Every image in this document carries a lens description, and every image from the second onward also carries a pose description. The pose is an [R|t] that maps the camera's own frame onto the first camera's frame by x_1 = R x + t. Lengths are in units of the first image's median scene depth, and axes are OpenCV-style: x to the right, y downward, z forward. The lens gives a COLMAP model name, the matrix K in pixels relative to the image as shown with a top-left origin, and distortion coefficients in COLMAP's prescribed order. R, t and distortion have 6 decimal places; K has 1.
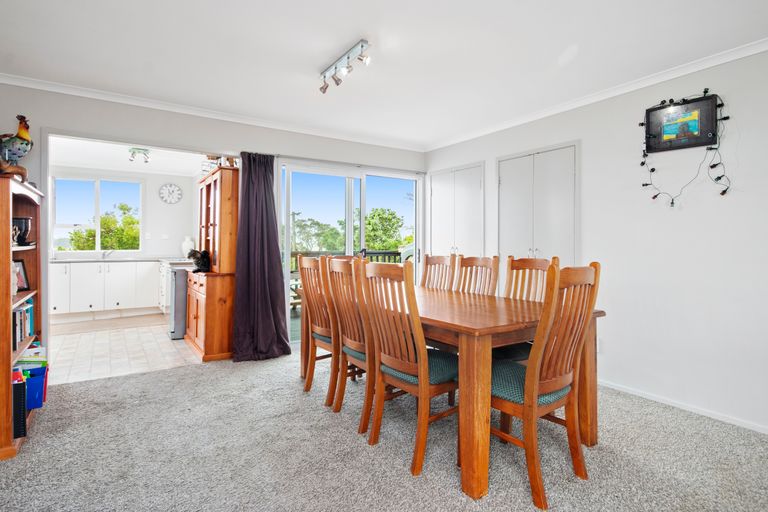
lens RADIAL K [[409.1, 0, 391.1], [0, 409.1, 245.0], [0, 0, 1]] dist [-0.007667, 0.000870]
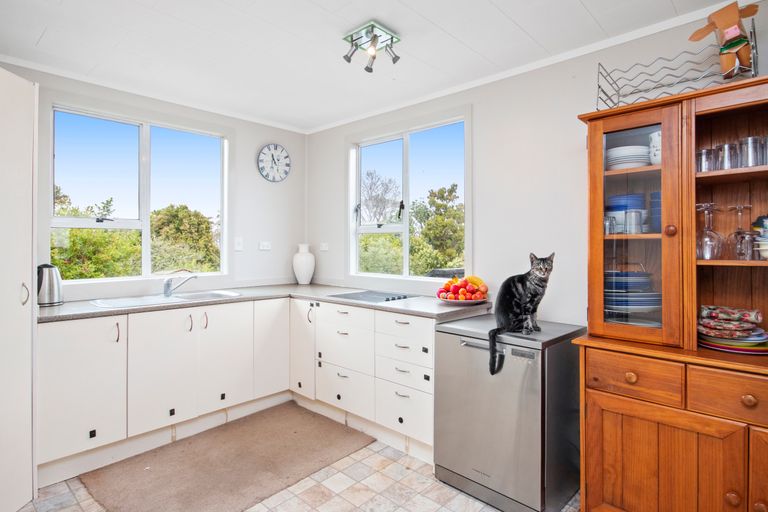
lens RADIAL K [[409.1, 0, 378.9], [0, 409.1, 246.6], [0, 0, 1]] dist [-0.007667, 0.000870]
pose [[0.976700, -0.001907, 0.214602, -0.529897], [0.000843, 0.999987, 0.005046, -0.020650], [-0.214609, -0.004747, 0.976688, 0.464169]]
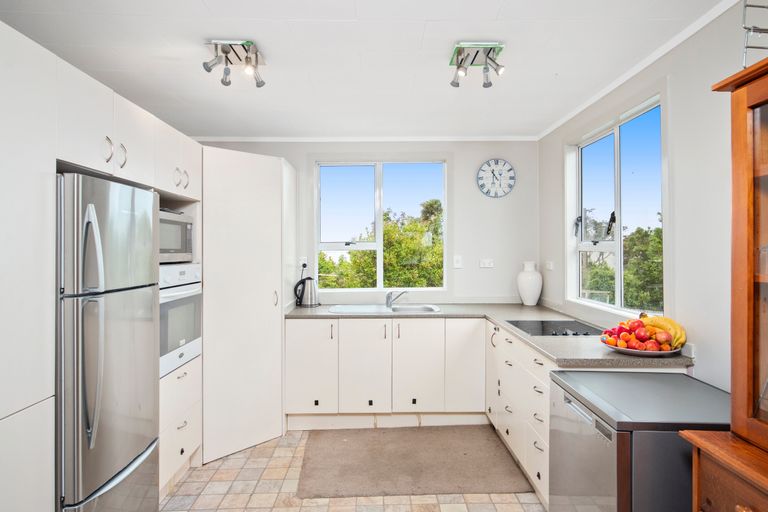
lens RADIAL K [[448.4, 0, 386.7], [0, 448.4, 249.7], [0, 0, 1]] dist [-0.006105, -0.002083]
pose [[0.828297, -0.003962, -0.560275, -0.344922], [0.006110, 0.999979, 0.001962, -0.038323], [0.560256, -0.005049, 0.828304, 0.465575]]
